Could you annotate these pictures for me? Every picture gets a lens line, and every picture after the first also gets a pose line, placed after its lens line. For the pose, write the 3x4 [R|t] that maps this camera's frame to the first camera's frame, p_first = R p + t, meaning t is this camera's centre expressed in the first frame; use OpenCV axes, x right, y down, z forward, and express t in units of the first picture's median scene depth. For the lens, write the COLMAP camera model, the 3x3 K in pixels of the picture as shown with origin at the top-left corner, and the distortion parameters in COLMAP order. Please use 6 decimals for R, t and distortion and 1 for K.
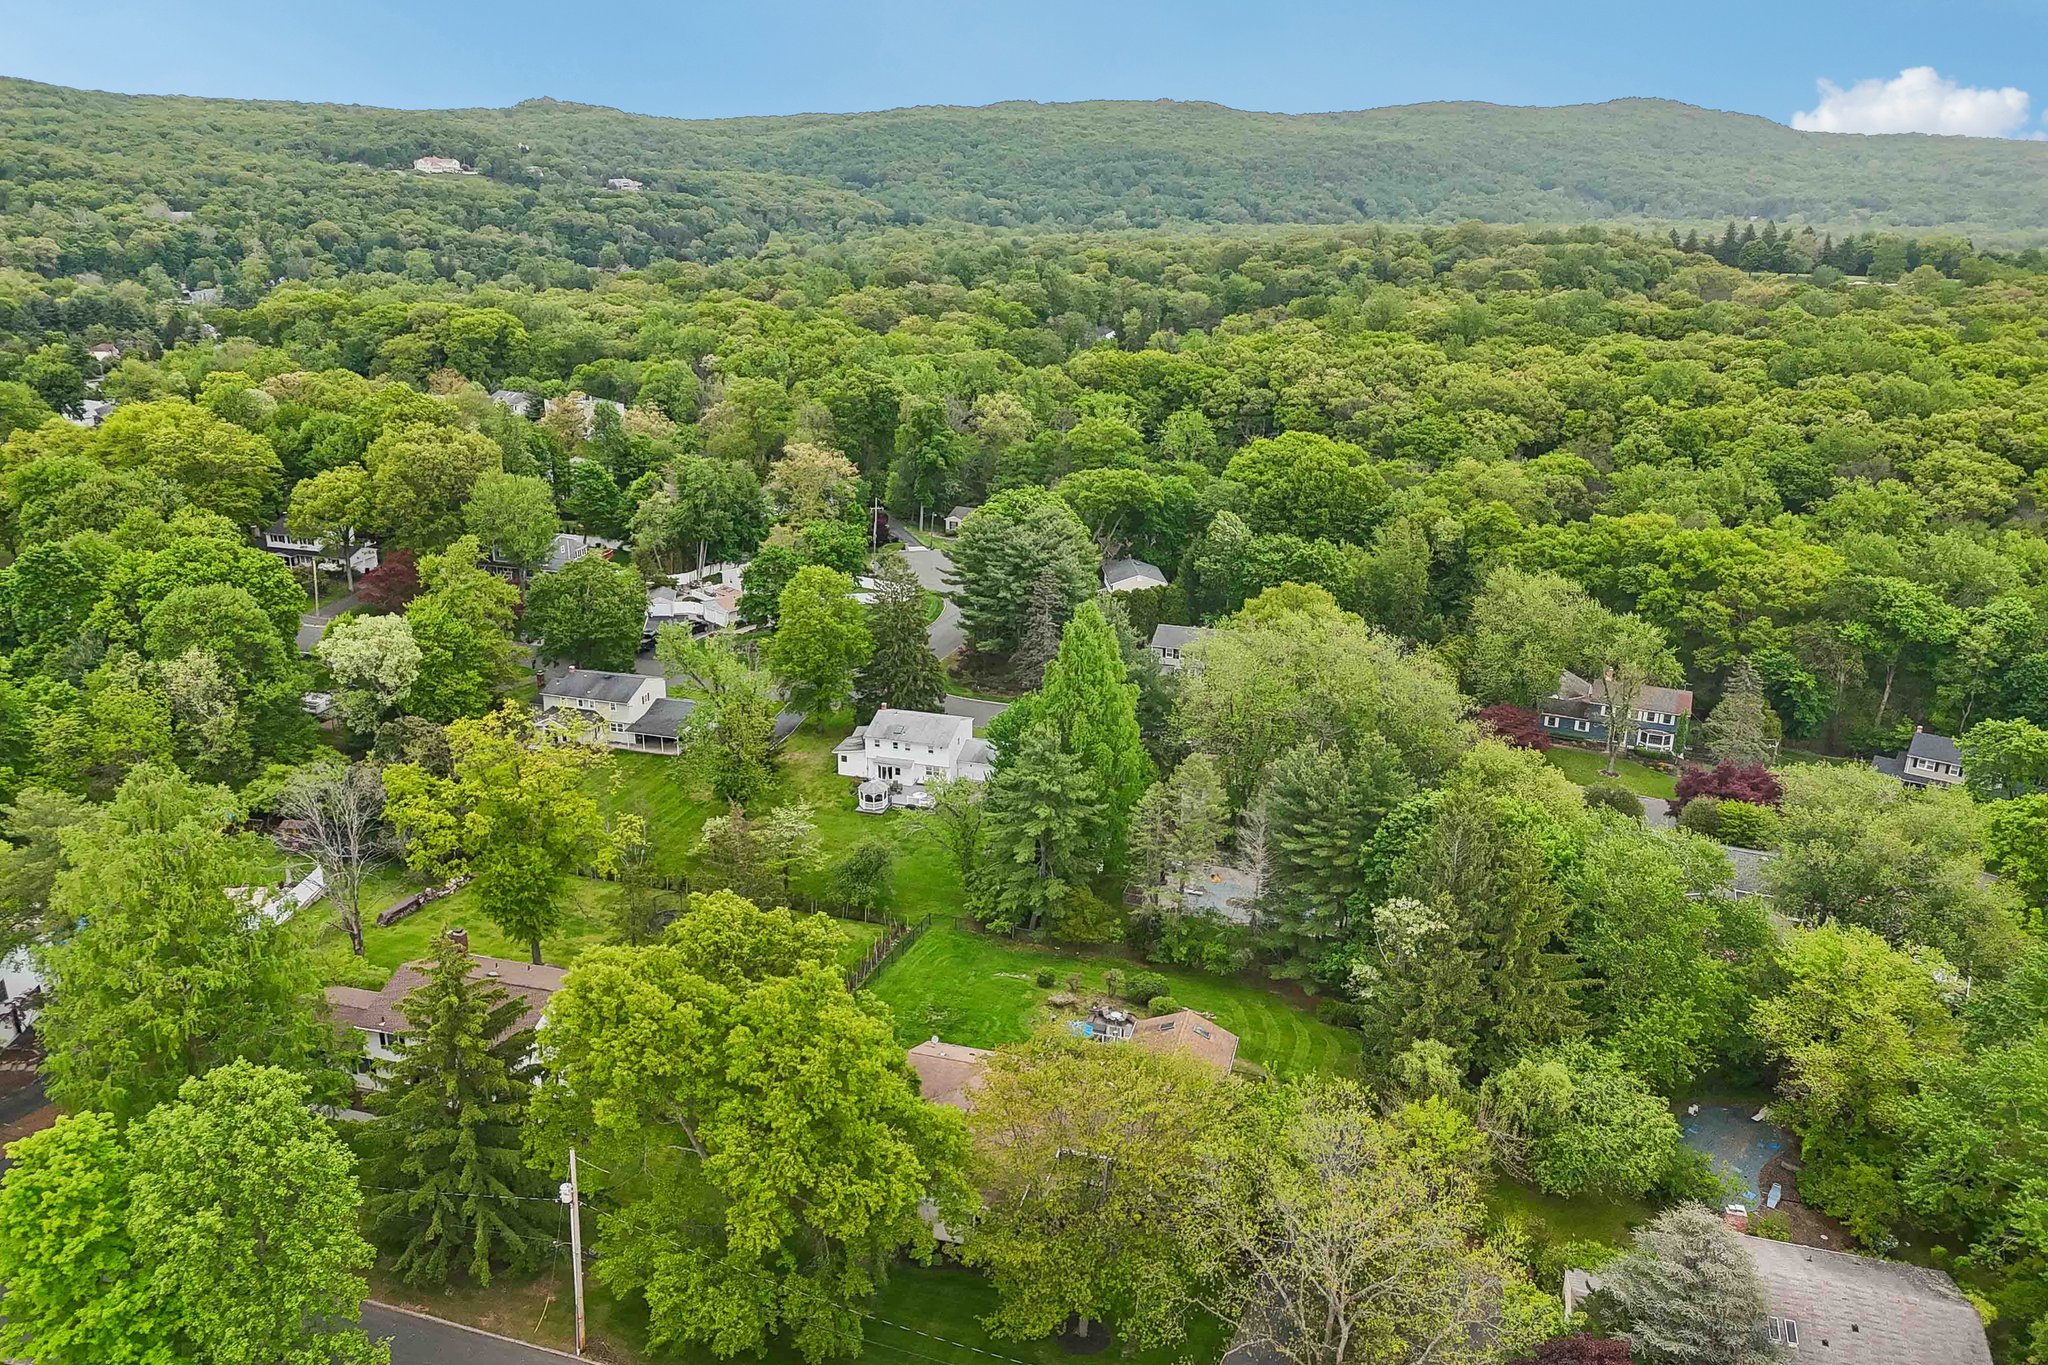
lens RADIAL K [[1499.4, 0, 1030.8], [0, 1499.4, 674.6], [0, 0, 1]] dist [0.078327, -0.069805]
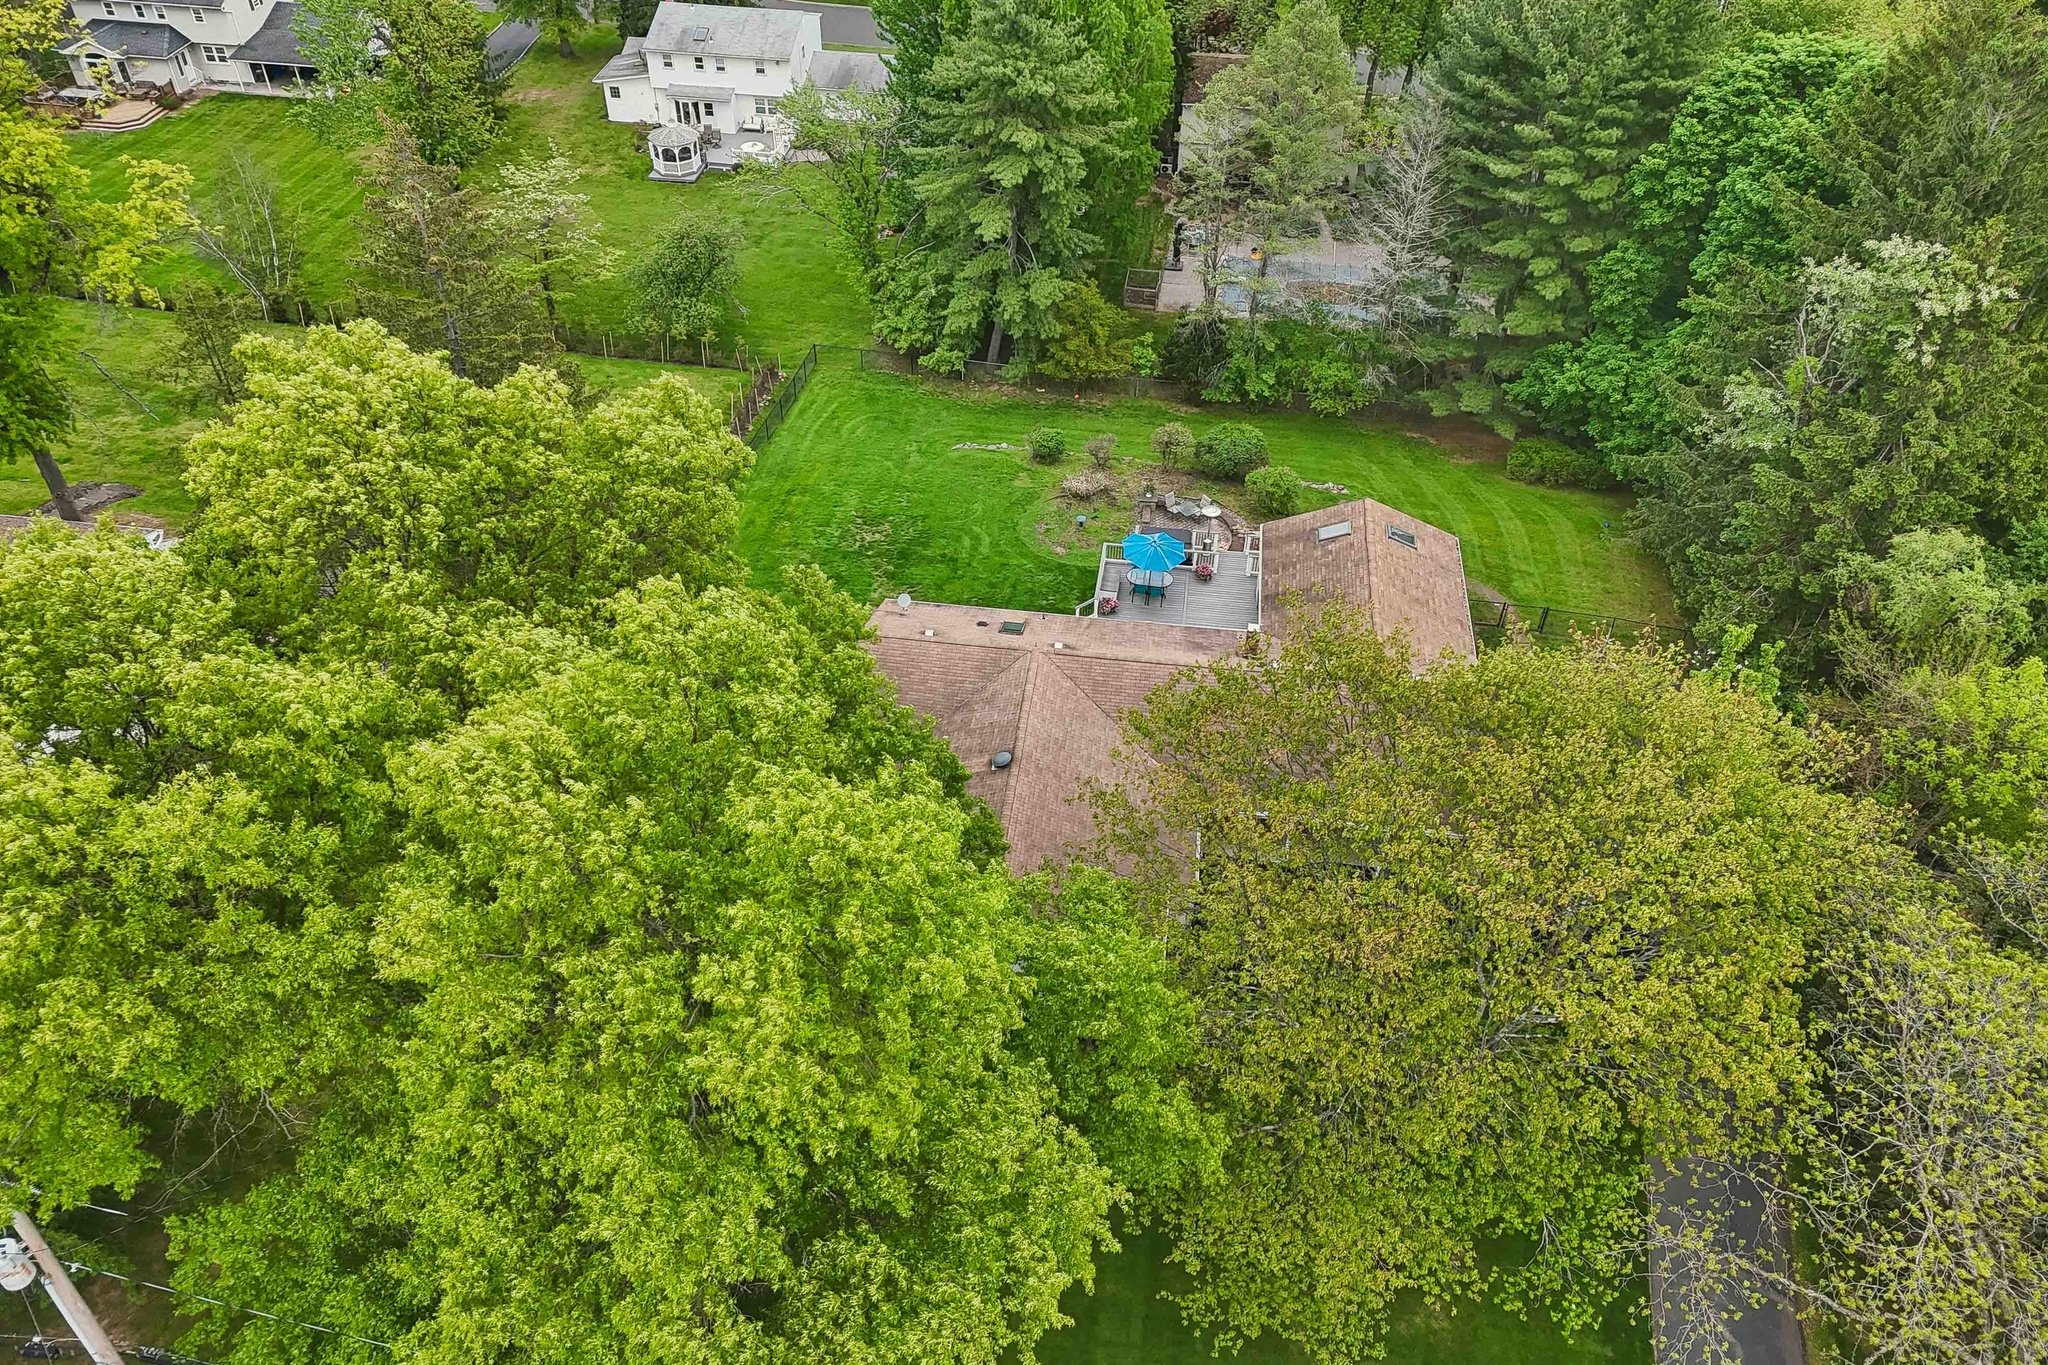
lens RADIAL K [[1499.4, 0, 1026.3], [0, 1499.4, 683.9], [0, 0, 1]] dist [0.078327, -0.069805]
pose [[0.989495, -0.094641, 0.109279, -0.066751], [0.045662, 0.921833, 0.384889, 0.063560], [-0.137163, -0.375856, 0.916471, 0.435064]]
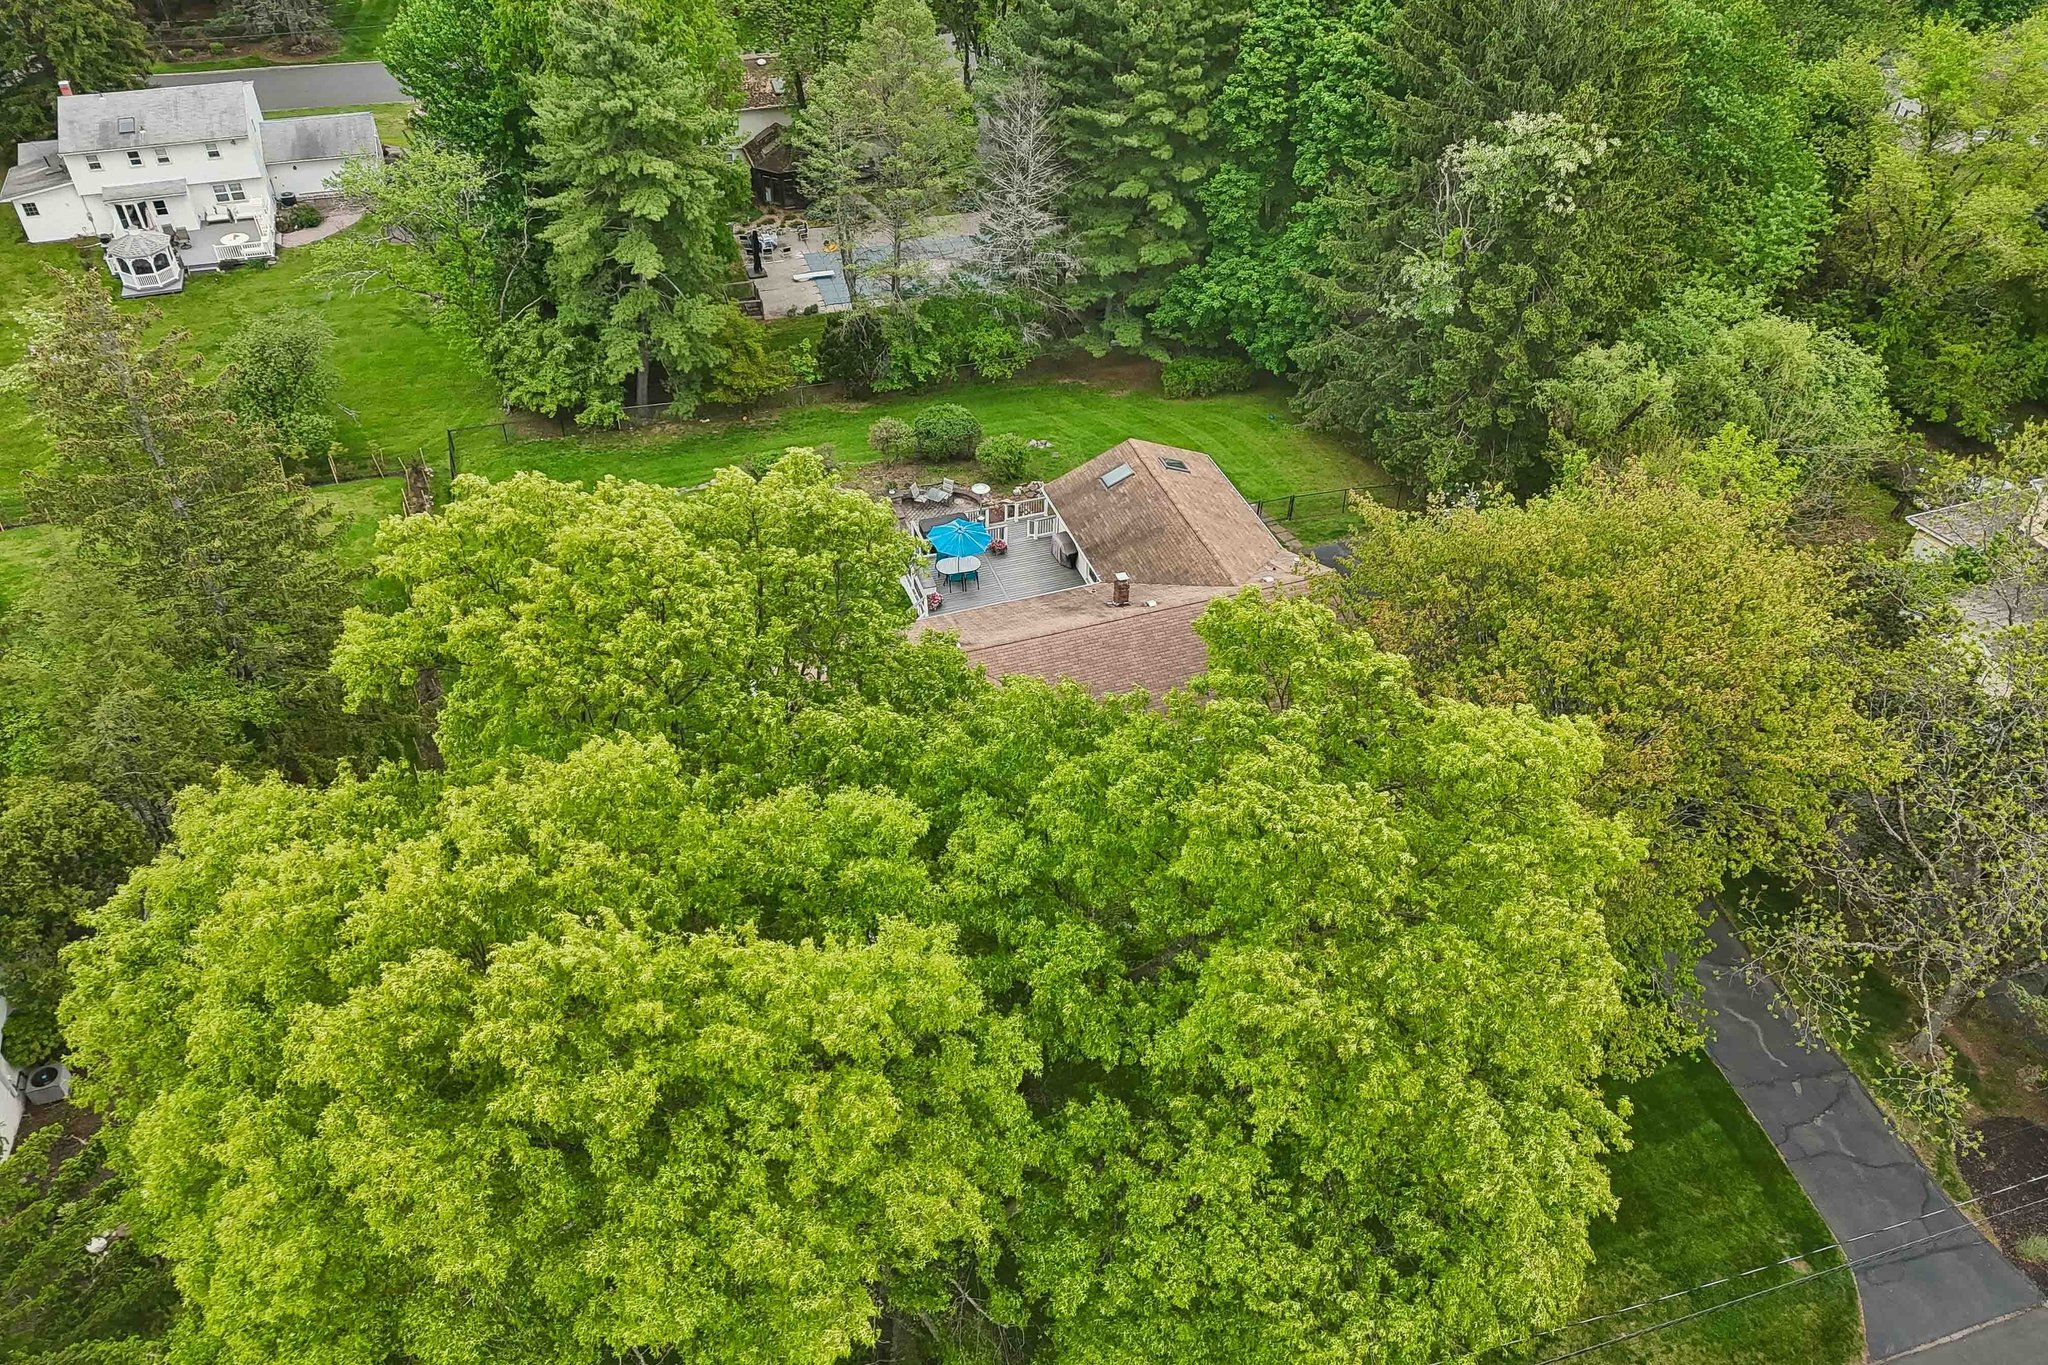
lens RADIAL K [[1499.4, 0, 1032.1], [0, 1499.4, 682.3], [0, 0, 1]] dist [0.078327, -0.069805]
pose [[0.820850, -0.376288, 0.429665, -0.173151], [0.180275, 0.884530, 0.430241, 0.047114], [-0.541946, -0.275705, 0.793902, 0.469450]]
